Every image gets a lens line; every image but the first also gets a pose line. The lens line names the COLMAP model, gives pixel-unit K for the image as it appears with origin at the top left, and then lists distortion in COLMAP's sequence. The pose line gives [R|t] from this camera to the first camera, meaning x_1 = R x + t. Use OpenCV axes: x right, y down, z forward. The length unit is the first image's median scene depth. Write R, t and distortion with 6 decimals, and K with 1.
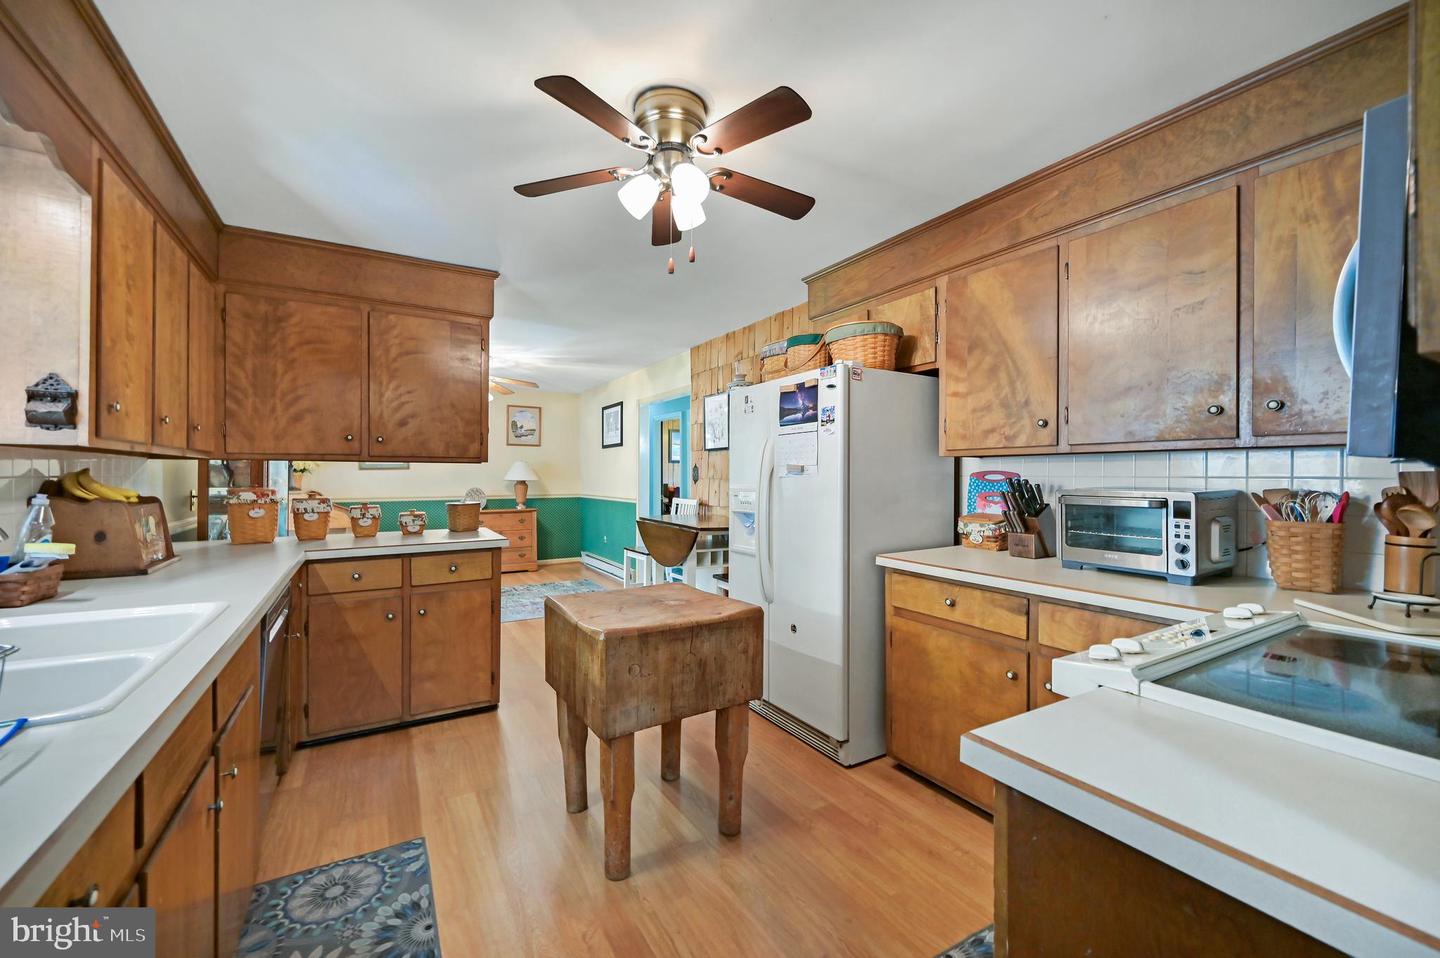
lens RADIAL K [[573.5, 0, 721.5], [0, 573.5, 471.3], [0, 0, 1]] dist [-0.000260, -0.000060]
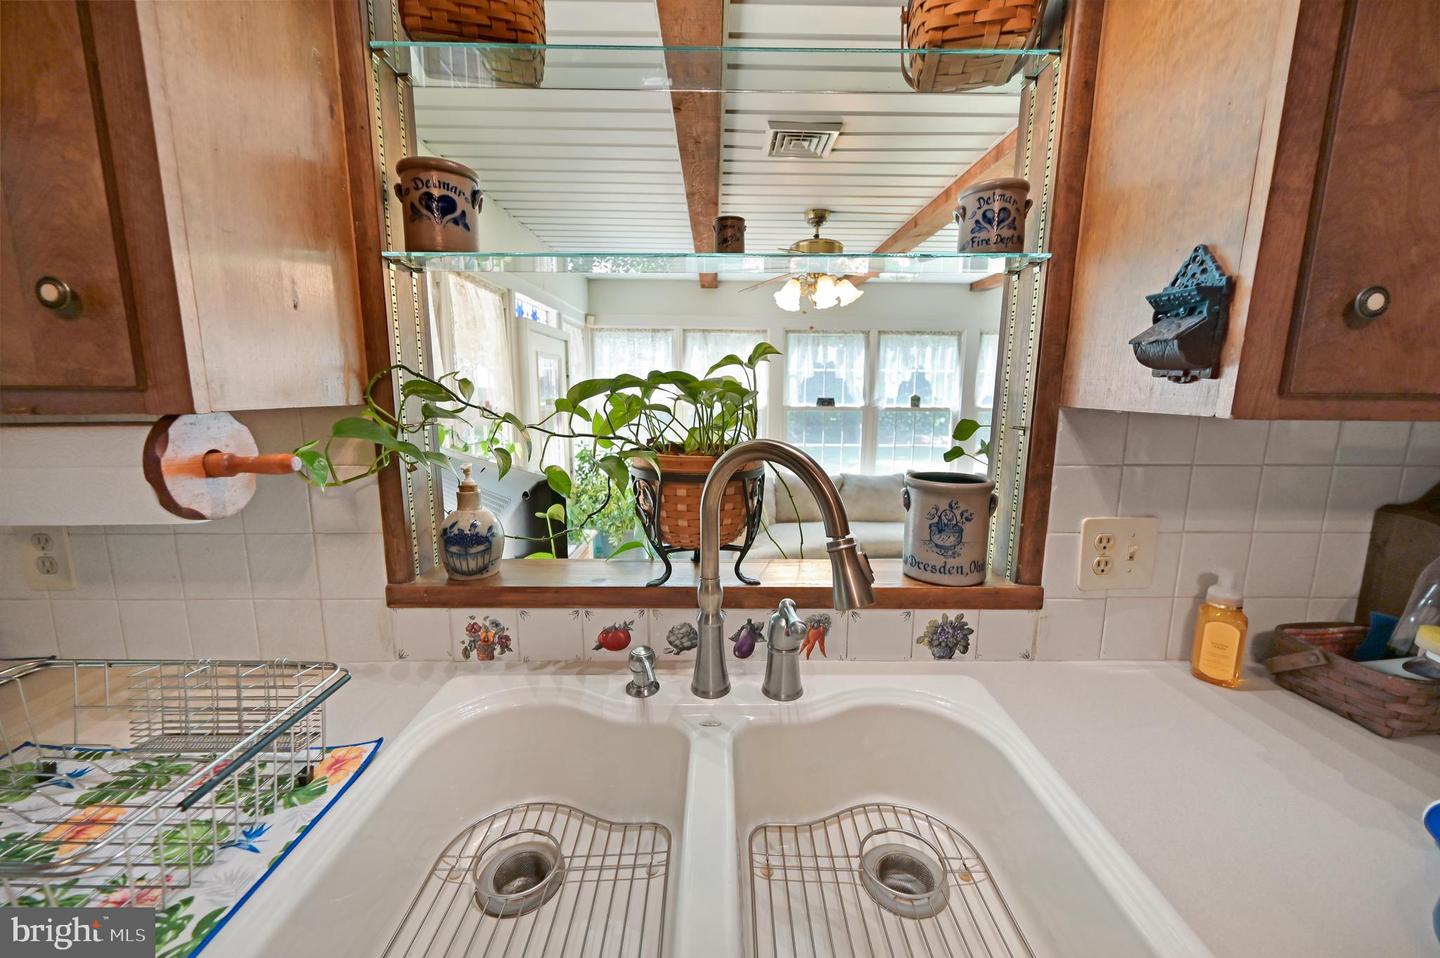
lens RADIAL K [[565.1, 0, 718.1], [0, 565.1, 479.5], [0, 0, 1]] dist [0.000194, 0.000131]
pose [[-0.510170, 0.135637, -0.849311, -0.606460], [-0.005541, 0.986948, 0.160946, -0.065932], [0.860056, 0.086816, -0.502760, 0.920468]]
